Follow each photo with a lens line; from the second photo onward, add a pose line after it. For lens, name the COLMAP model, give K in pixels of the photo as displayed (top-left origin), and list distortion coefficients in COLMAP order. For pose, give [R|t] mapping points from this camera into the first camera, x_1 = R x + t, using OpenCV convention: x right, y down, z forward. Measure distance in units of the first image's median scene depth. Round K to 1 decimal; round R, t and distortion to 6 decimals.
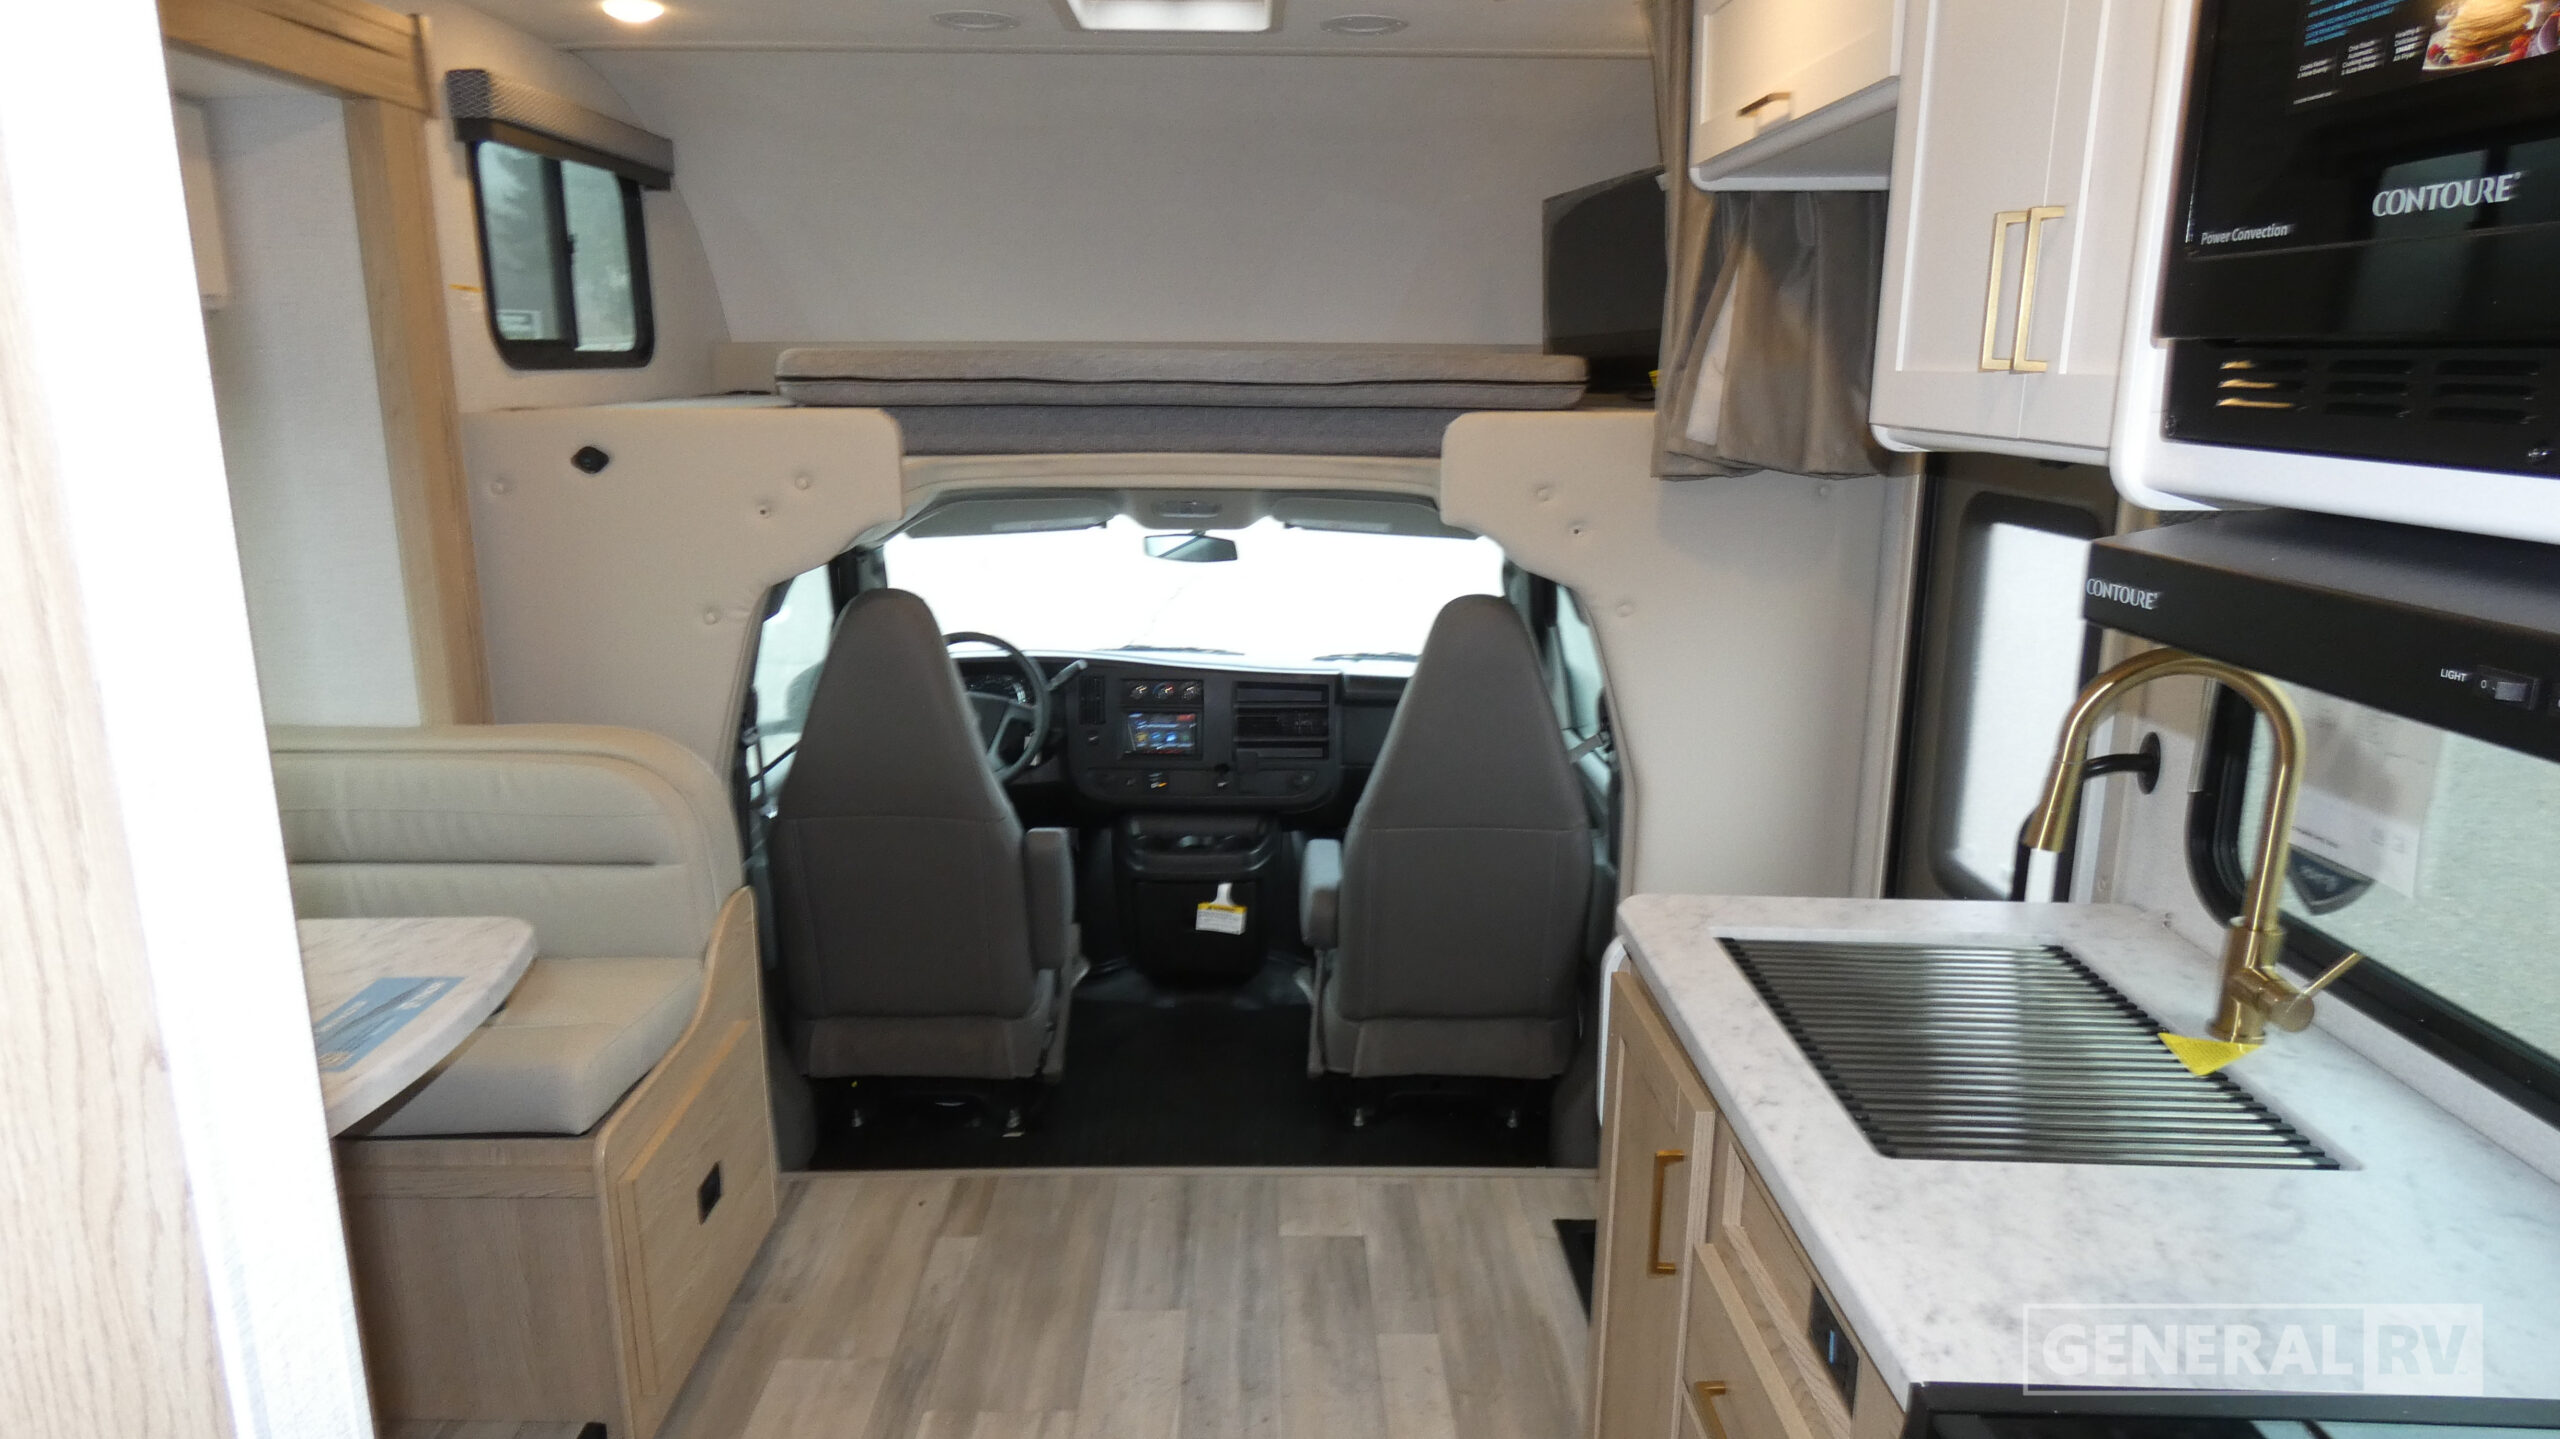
lens RADIAL K [[1533.1, 0, 1280.0], [0, 1533.1, 719.5], [0, 0, 1]] dist [-0.002686, -0.000240]
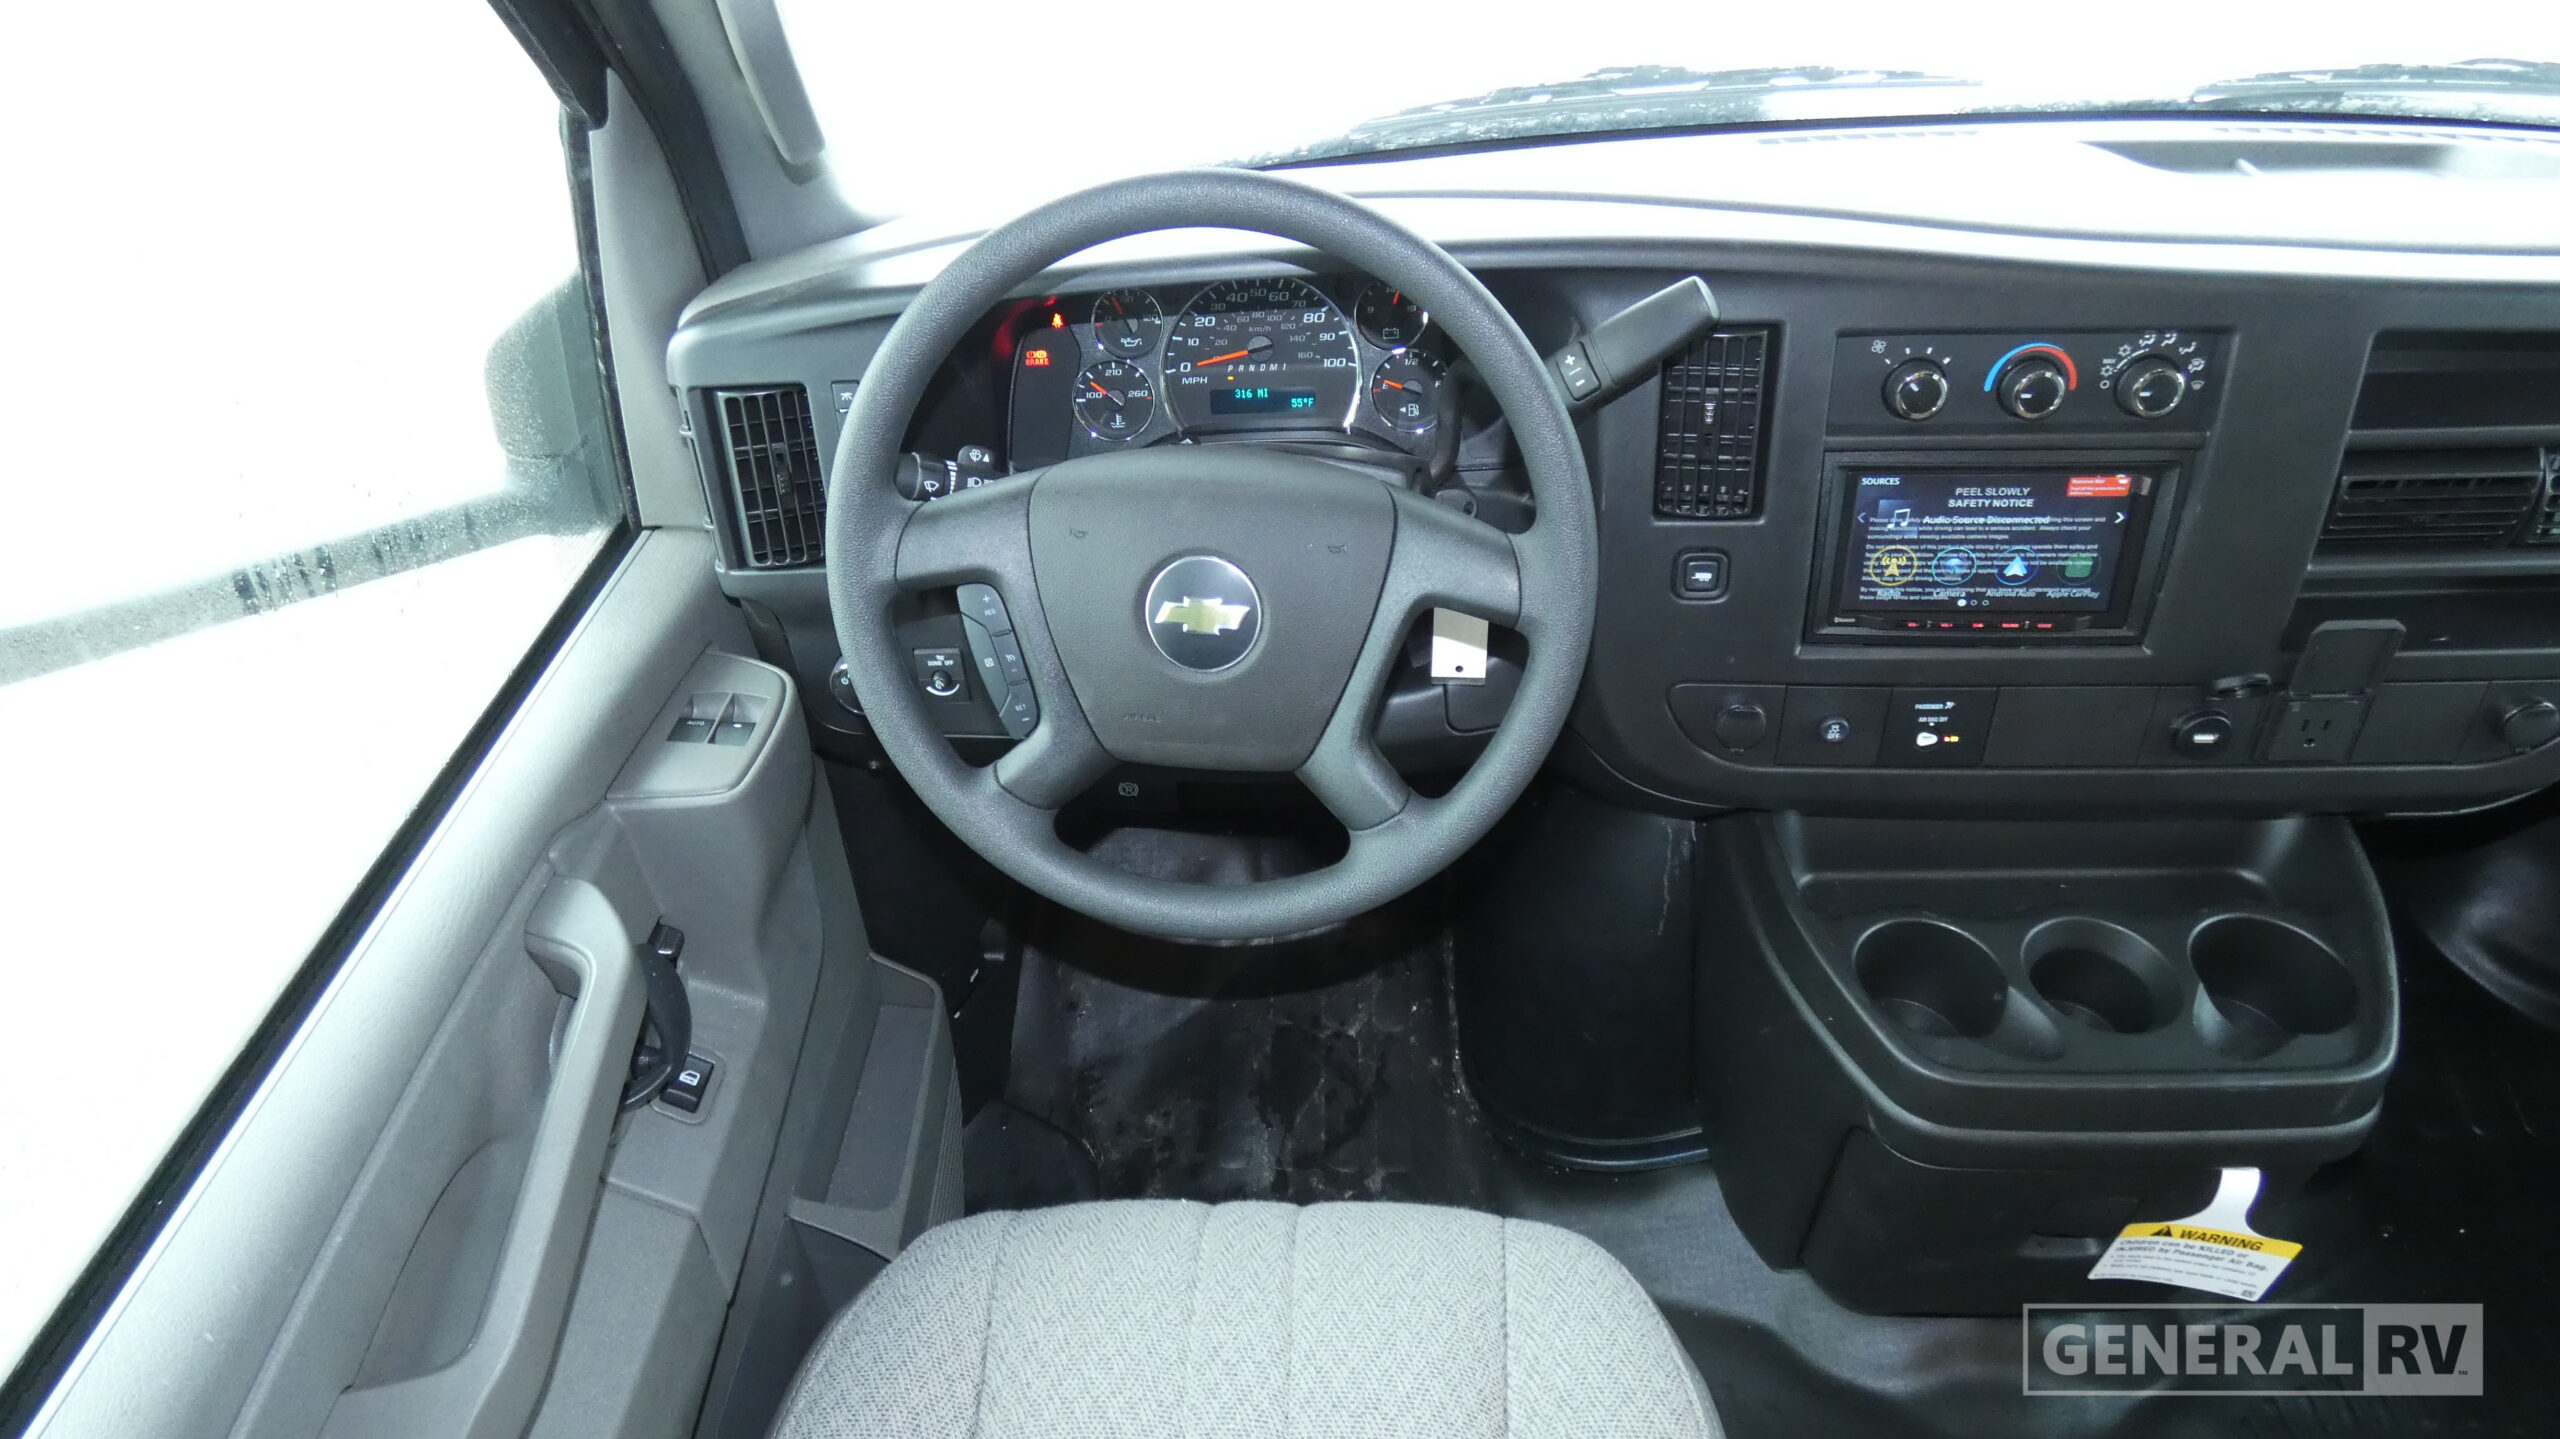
lens RADIAL K [[1533.7, 0, 1280.0], [0, 1533.7, 719.5], [0, 0, 1]] dist [0.005772, -0.000127]
pose [[0.998224, -0.019503, -0.056294, -0.181755], [0.041590, 0.904681, 0.424054, -0.077629], [0.042658, -0.425642, 0.903886, 0.790896]]
